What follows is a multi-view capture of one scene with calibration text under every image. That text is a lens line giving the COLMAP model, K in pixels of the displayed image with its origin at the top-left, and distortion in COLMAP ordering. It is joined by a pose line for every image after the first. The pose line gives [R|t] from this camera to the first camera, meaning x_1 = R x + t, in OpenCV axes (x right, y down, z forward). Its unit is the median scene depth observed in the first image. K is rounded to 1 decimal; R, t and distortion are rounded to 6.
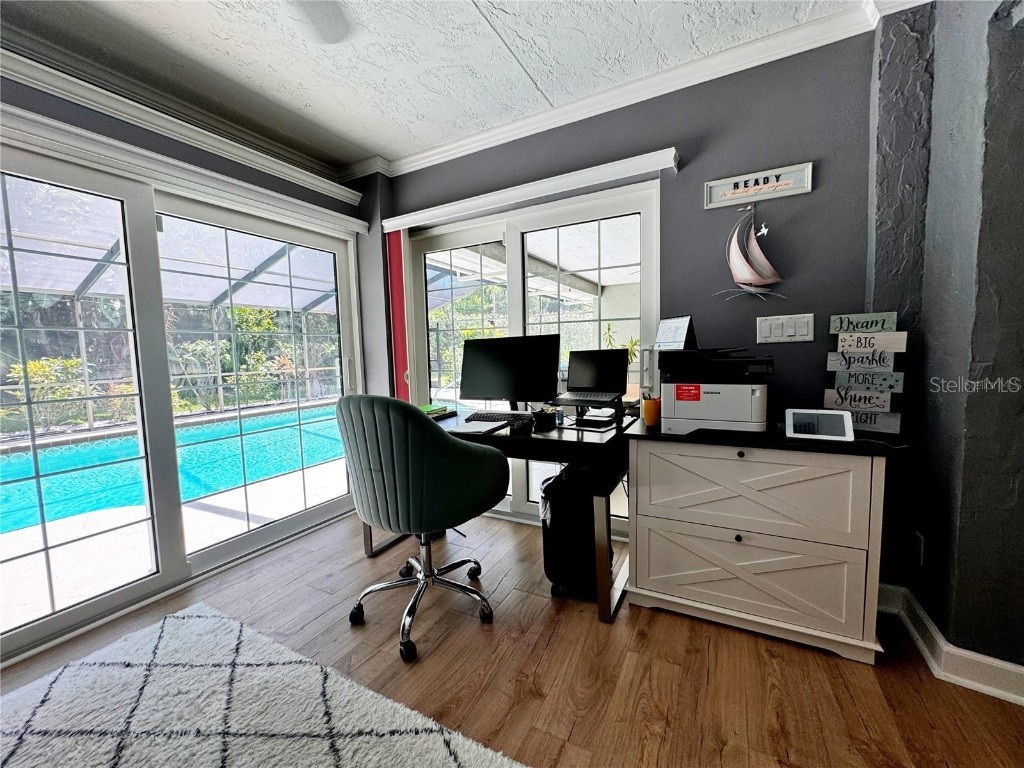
lens RADIAL K [[410.4, 0, 514.3], [0, 410.4, 384.5], [0, 0, 1]] dist [-0.001688, -0.000647]
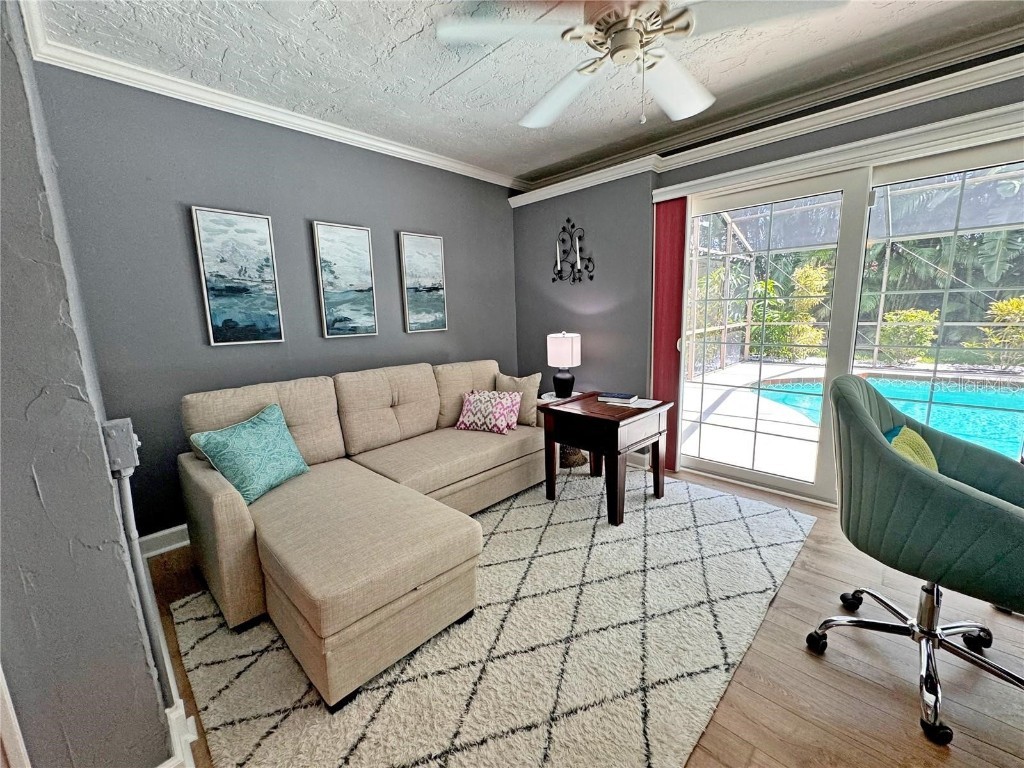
lens RADIAL K [[410.4, 0, 515.7], [0, 410.4, 382.0], [0, 0, 1]] dist [-0.001688, -0.000647]
pose [[-0.285564, 0.204171, -0.936359, 0.942961], [-0.030255, 0.974636, 0.221744, -0.205619], [0.957882, 0.091651, -0.272143, 0.649124]]
